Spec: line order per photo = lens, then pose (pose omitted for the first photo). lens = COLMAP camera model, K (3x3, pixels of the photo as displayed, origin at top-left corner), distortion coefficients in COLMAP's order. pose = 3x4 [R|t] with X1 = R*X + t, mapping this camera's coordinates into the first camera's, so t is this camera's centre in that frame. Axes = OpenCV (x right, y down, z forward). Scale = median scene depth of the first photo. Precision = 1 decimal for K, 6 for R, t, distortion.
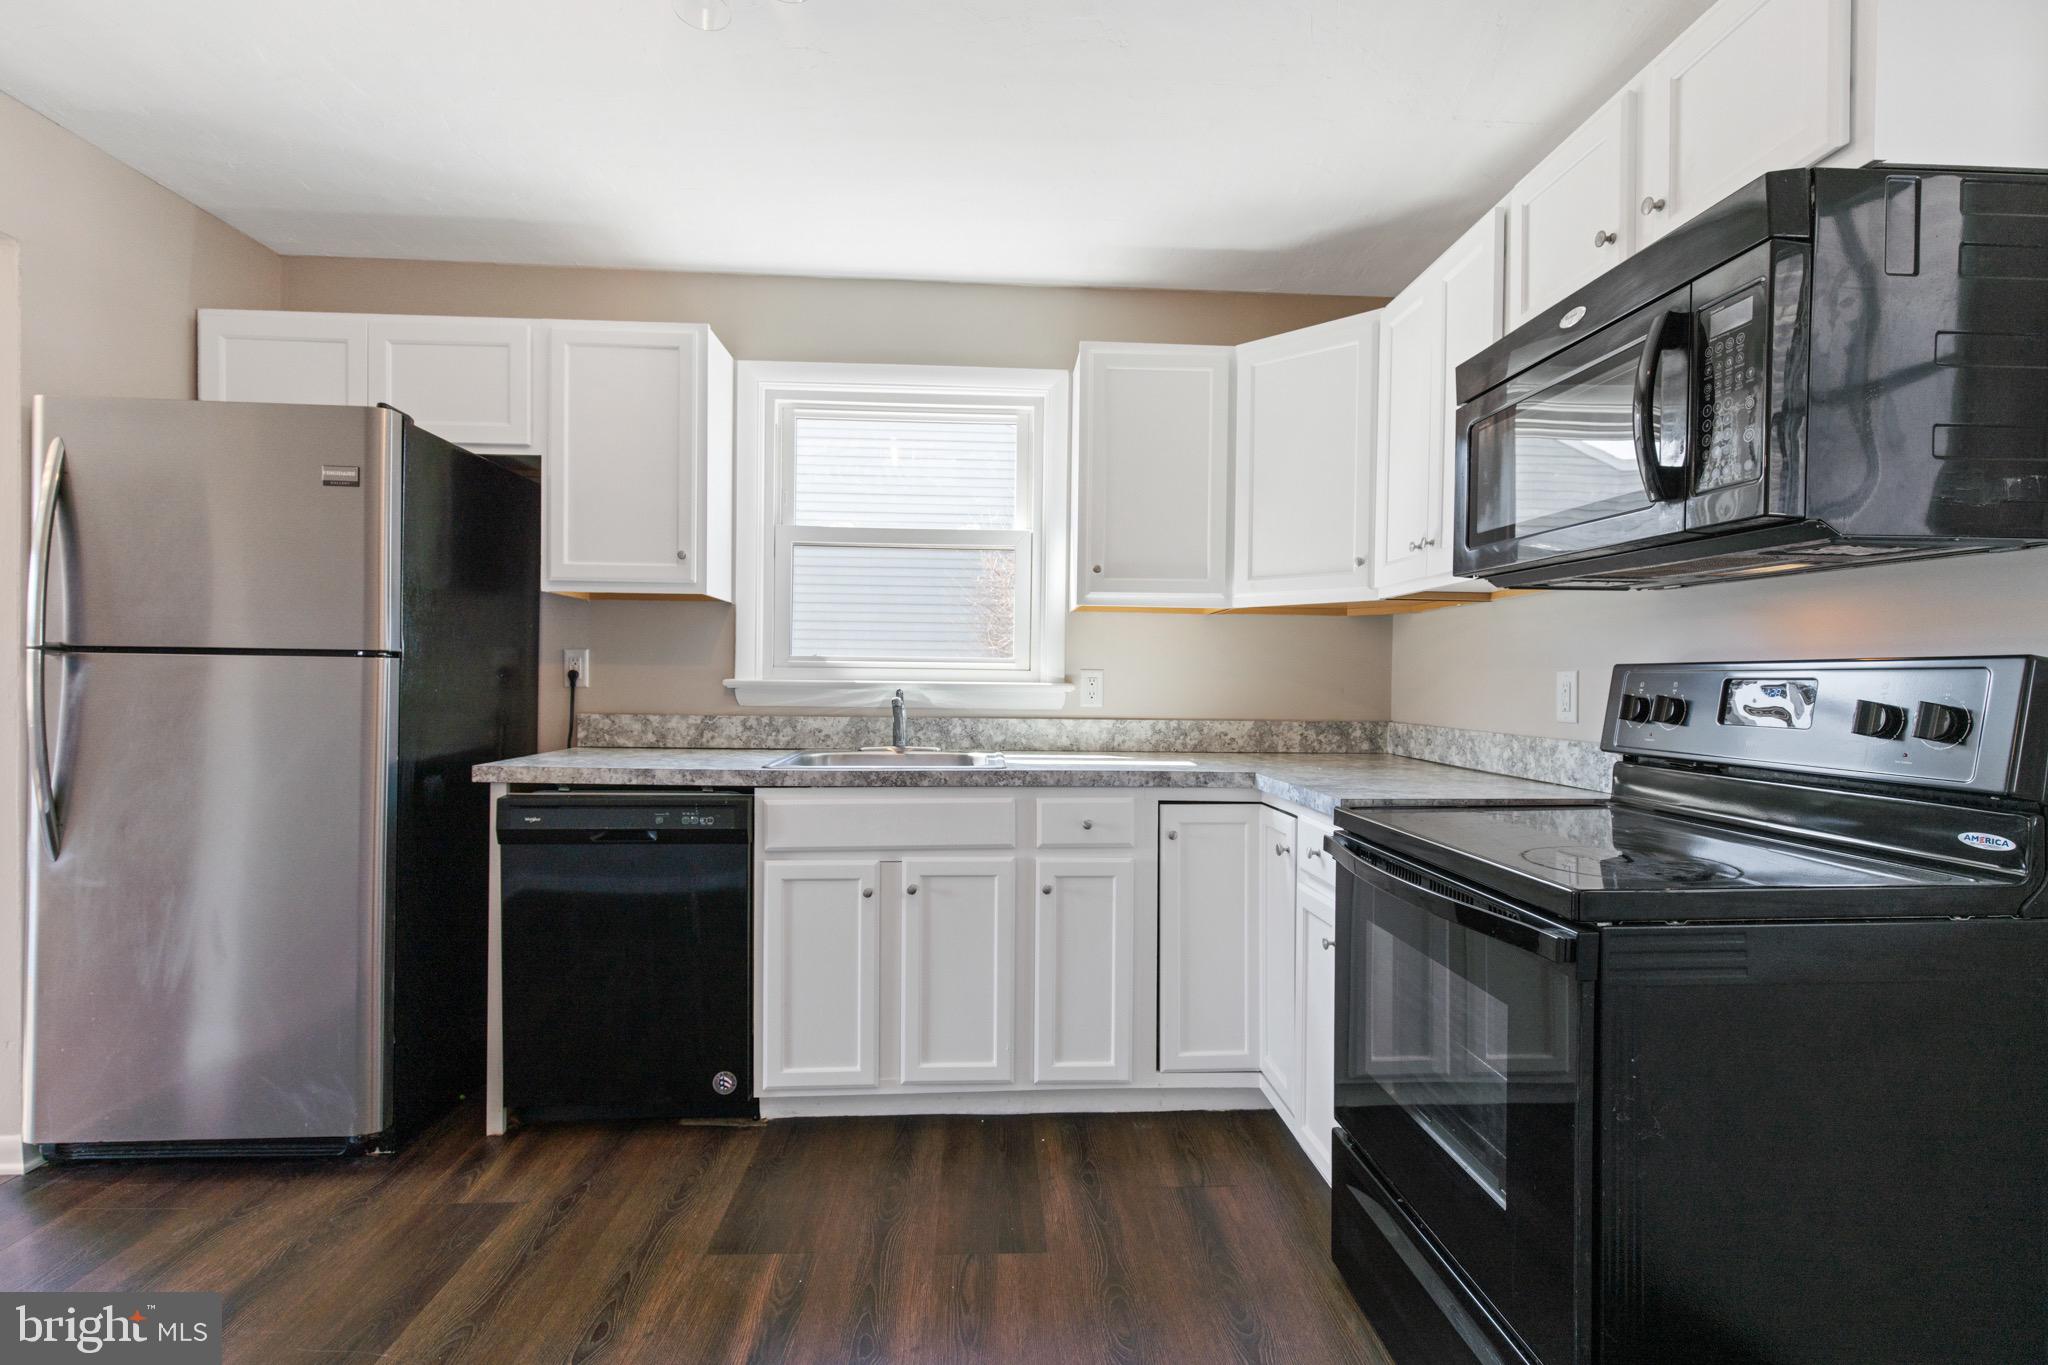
lens RADIAL K [[967.3, 0, 1024.0], [0, 967.3, 682.5], [0, 0, 1]] dist [0.000747, 0.000243]
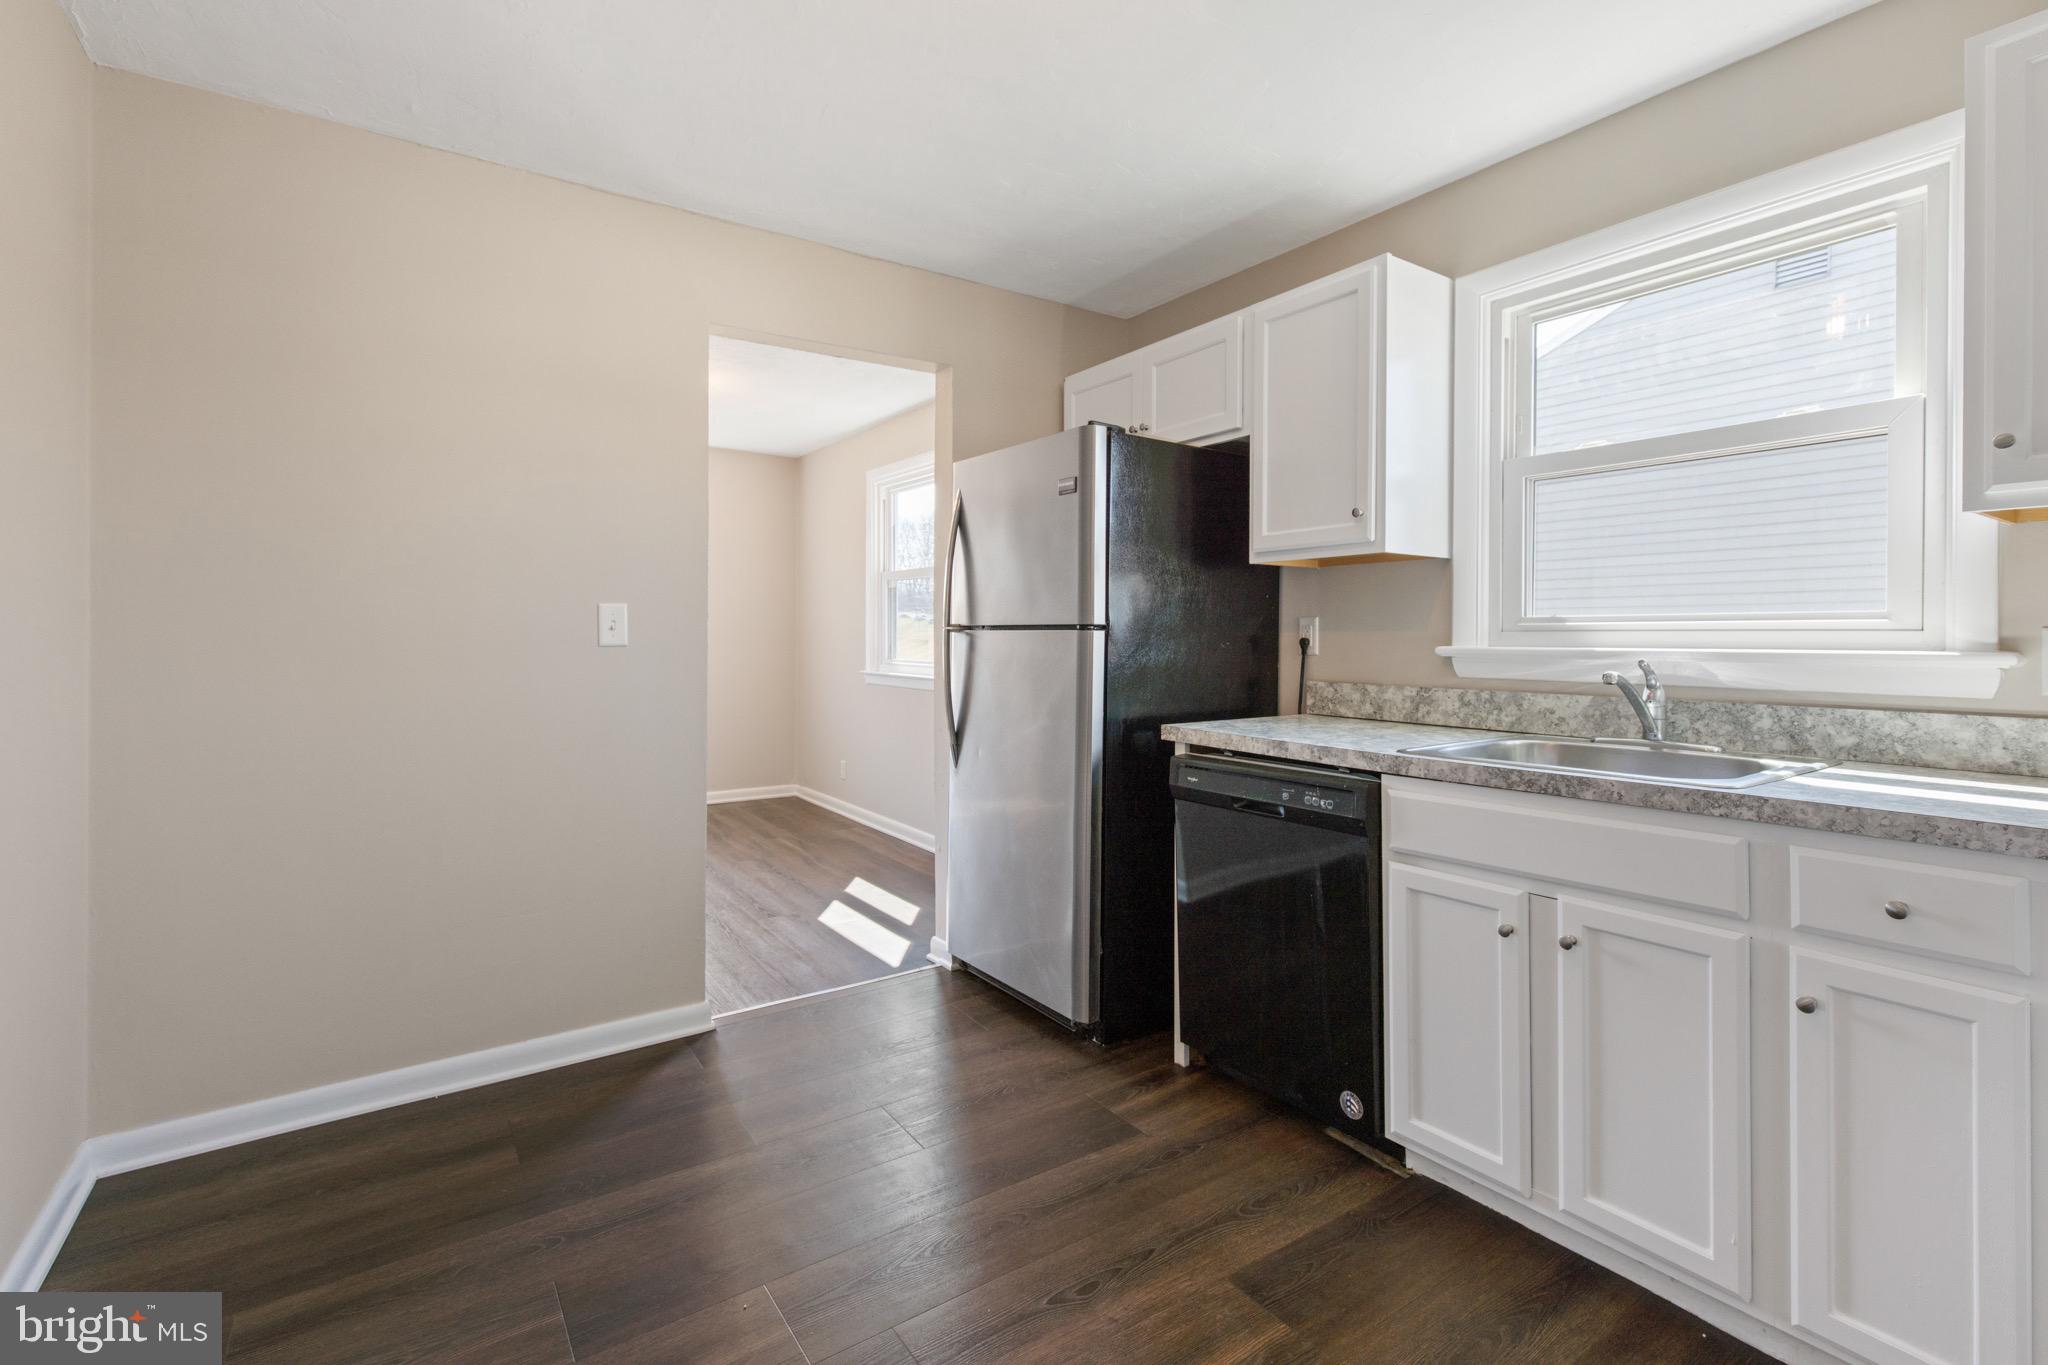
lens RADIAL K [[926.0, 0, 1026.8], [0, 926.0, 634.8], [0, 0, 1]] dist [-0.000694, -0.000159]
pose [[0.522776, -0.013099, -0.852369, 0.256913], [0.001509, 0.999895, -0.014441, -0.003067], [0.852469, 0.006264, 0.522741, 0.299314]]
